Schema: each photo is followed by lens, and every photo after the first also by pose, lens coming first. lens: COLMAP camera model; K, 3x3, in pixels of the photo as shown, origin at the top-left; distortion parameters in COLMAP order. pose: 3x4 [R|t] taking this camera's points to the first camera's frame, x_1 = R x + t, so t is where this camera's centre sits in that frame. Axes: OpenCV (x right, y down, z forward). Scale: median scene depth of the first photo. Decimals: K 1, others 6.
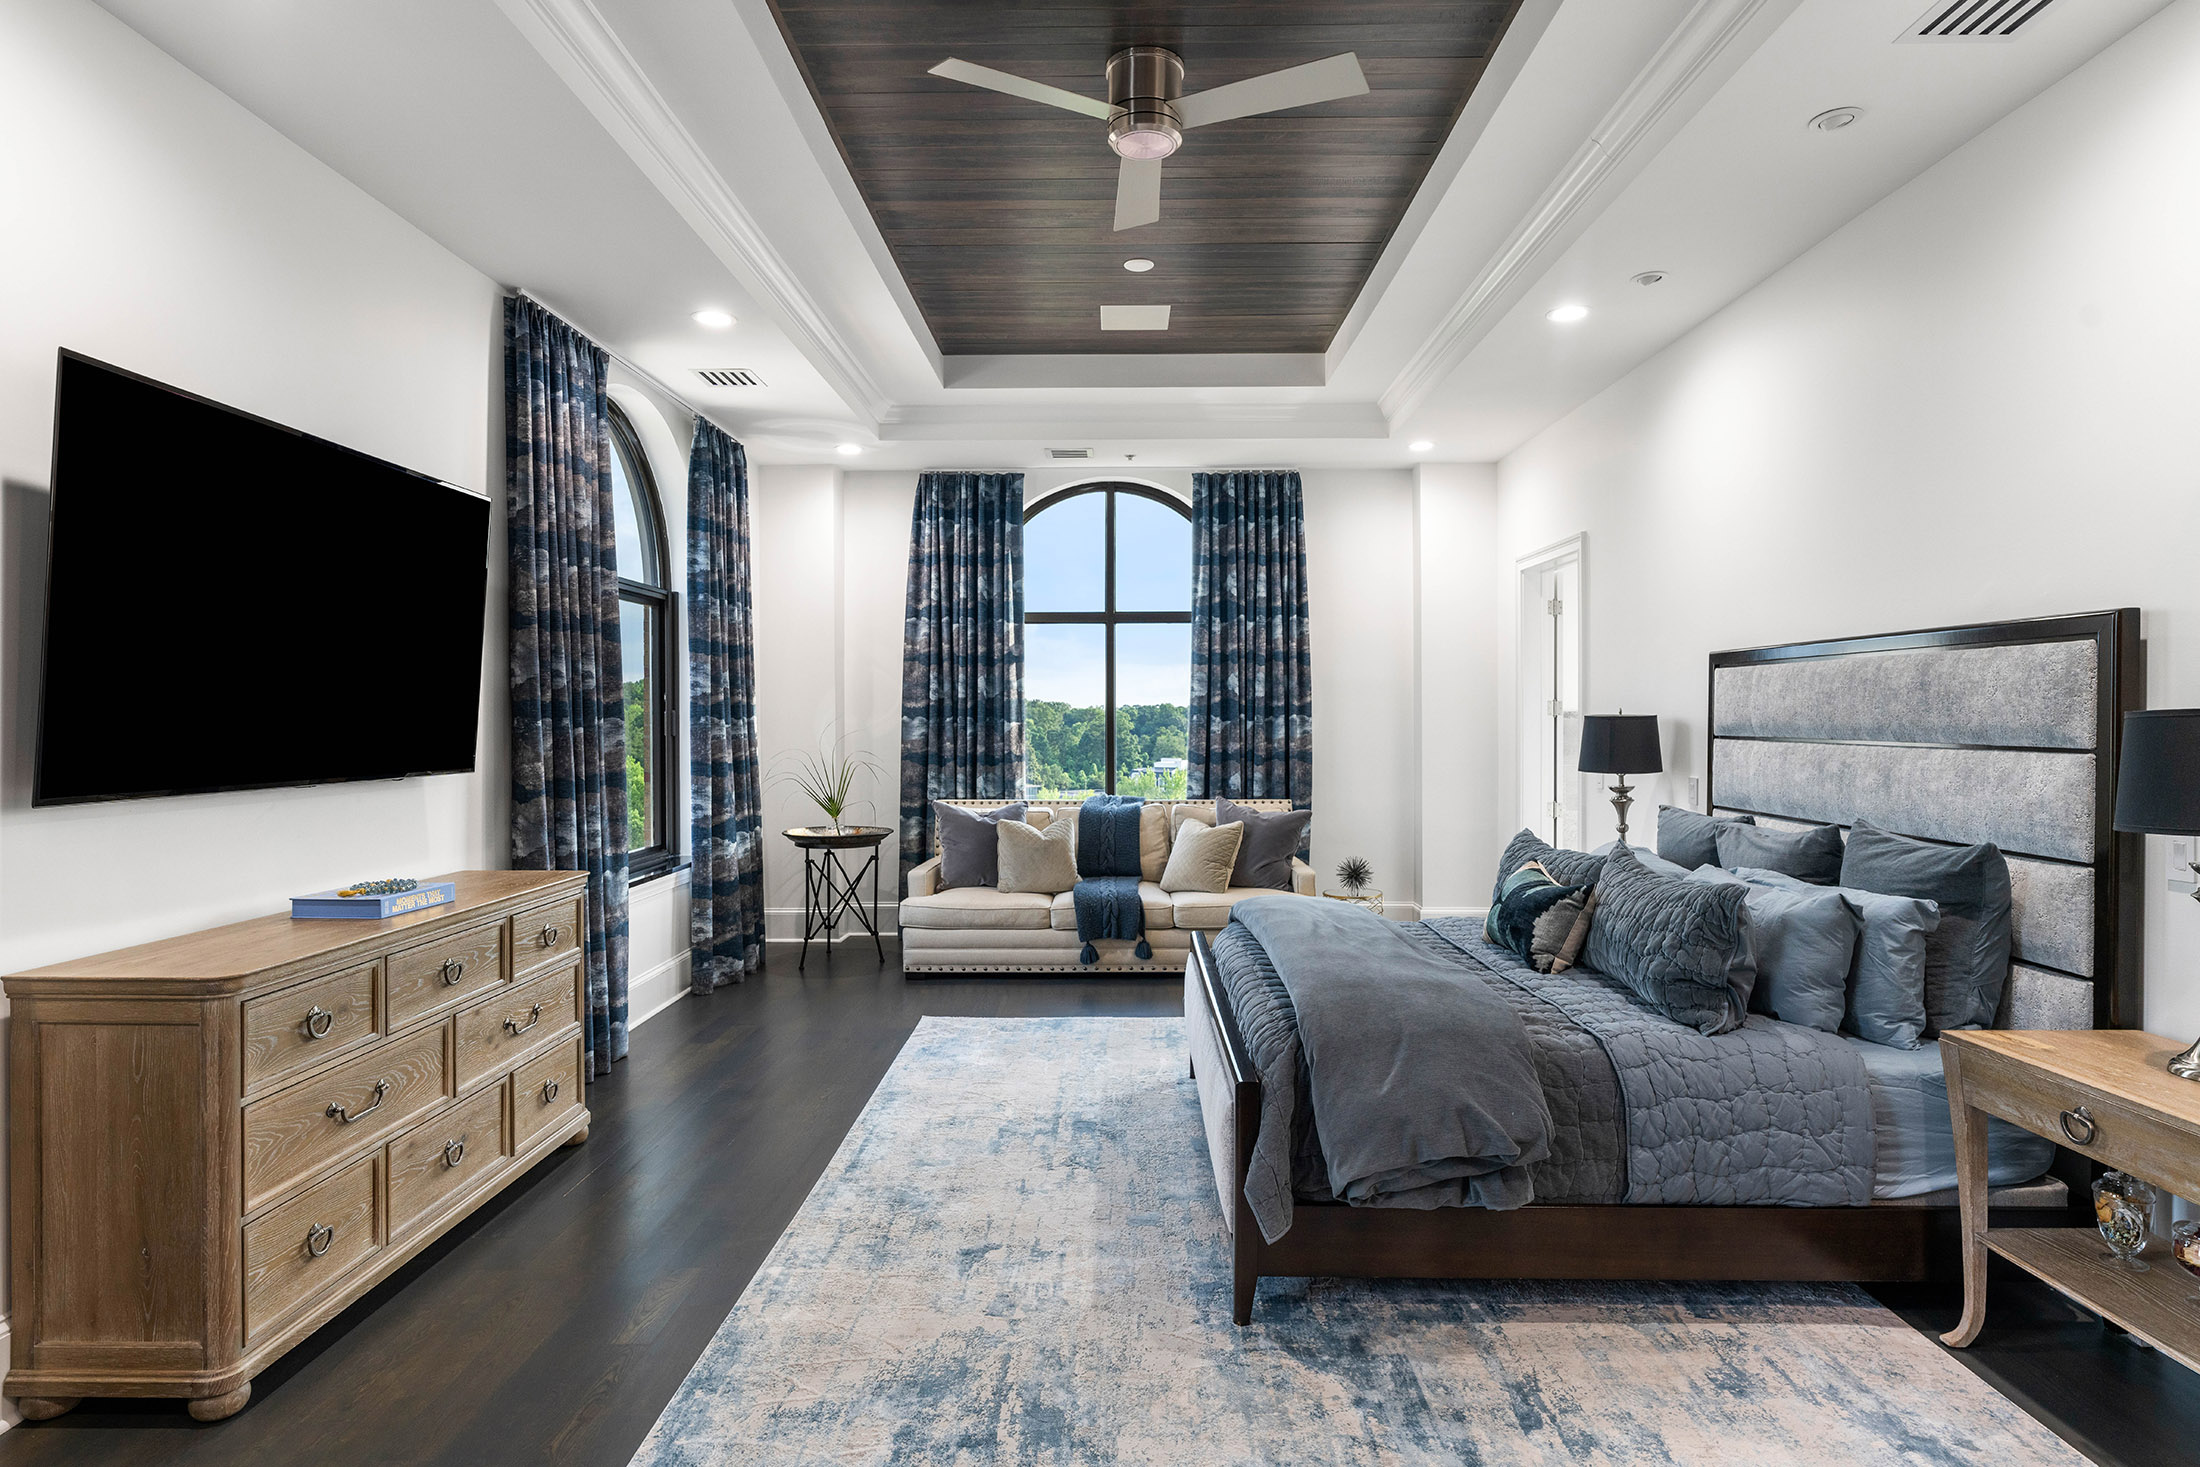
lens RADIAL K [[1198.7, 0, 1105.9], [0, 1198.7, 737.9], [0, 0, 1]] dist [-0.003096, 0.002679]
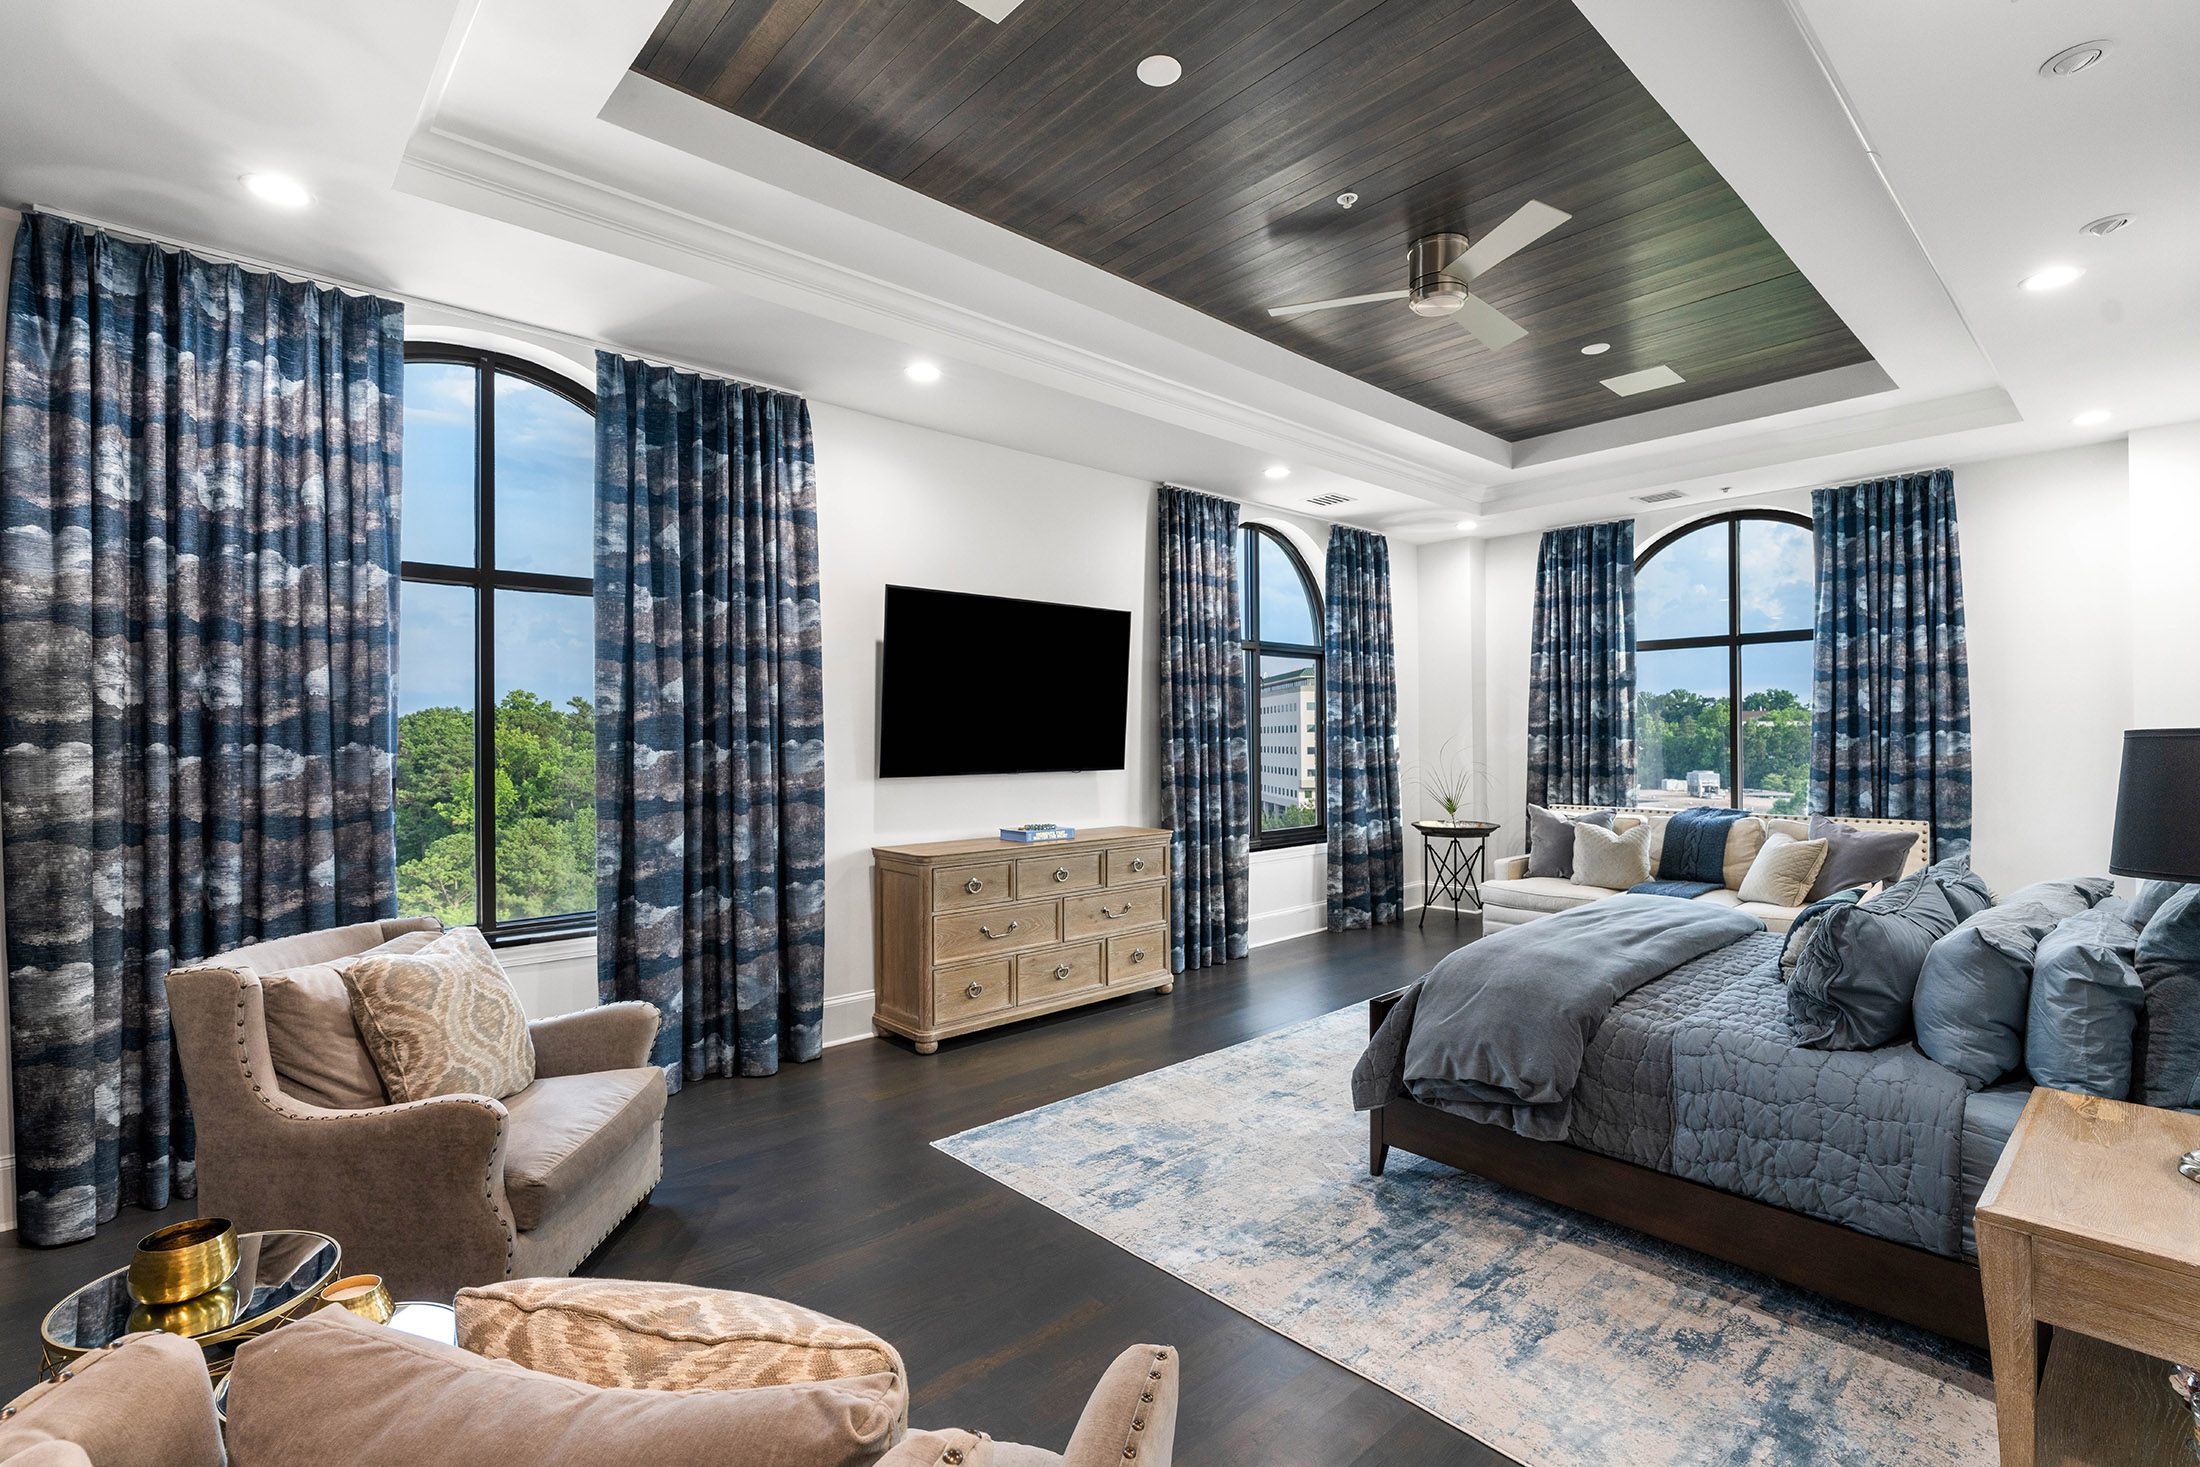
lens RADIAL K [[1000.9, 0, 1086.4], [0, 1000.9, 740.9], [0, 0, 1]] dist [-0.001756, 0.000728]
pose [[0.674690, 0.000311, -0.738101, 0.457129], [-0.007179, 0.999955, -0.006140, -0.003364], [0.738066, 0.009441, 0.674663, -0.022143]]
